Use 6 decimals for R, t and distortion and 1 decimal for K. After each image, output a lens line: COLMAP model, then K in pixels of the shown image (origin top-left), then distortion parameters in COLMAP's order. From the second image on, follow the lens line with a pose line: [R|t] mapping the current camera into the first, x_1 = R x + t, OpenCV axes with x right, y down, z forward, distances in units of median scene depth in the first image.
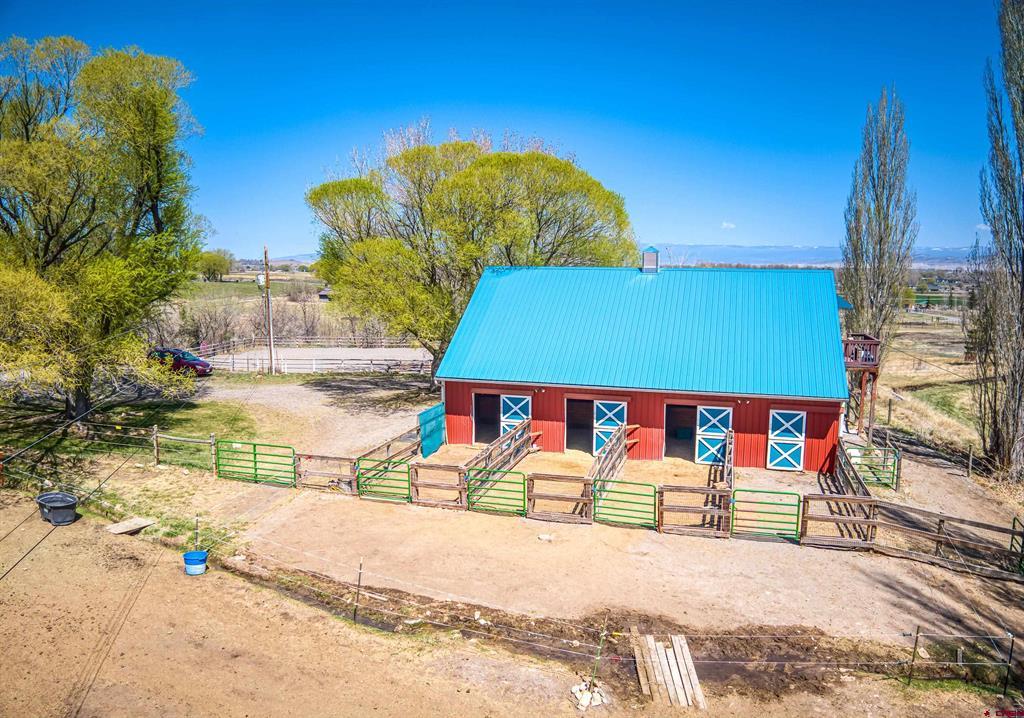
lens RADIAL K [[814.9, 0, 512.0], [0, 814.9, 359.0], [0, 0, 1]] dist [-0.124150, -0.010369]
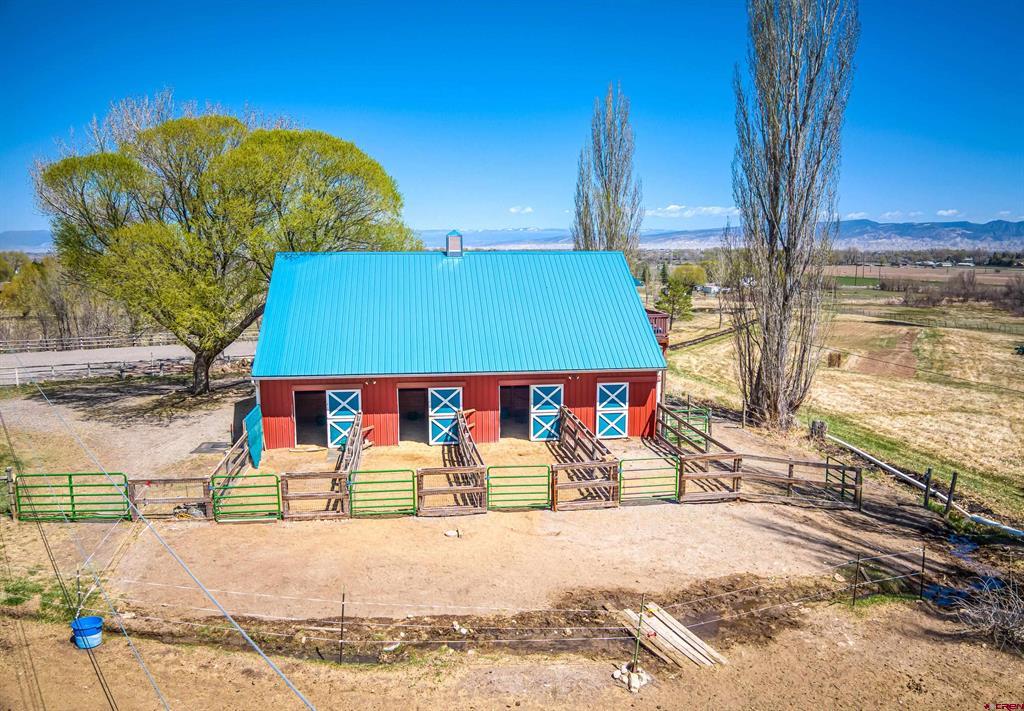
lens RADIAL K [[813.8, 0, 506.5], [0, 813.8, 330.4], [0, 0, 1]] dist [-0.116812, -0.010339]
pose [[0.892842, -0.051524, 0.447413, -0.262396], [0.058734, 0.998271, -0.002246, -0.011118], [-0.446524, 0.028284, 0.894325, 0.092186]]
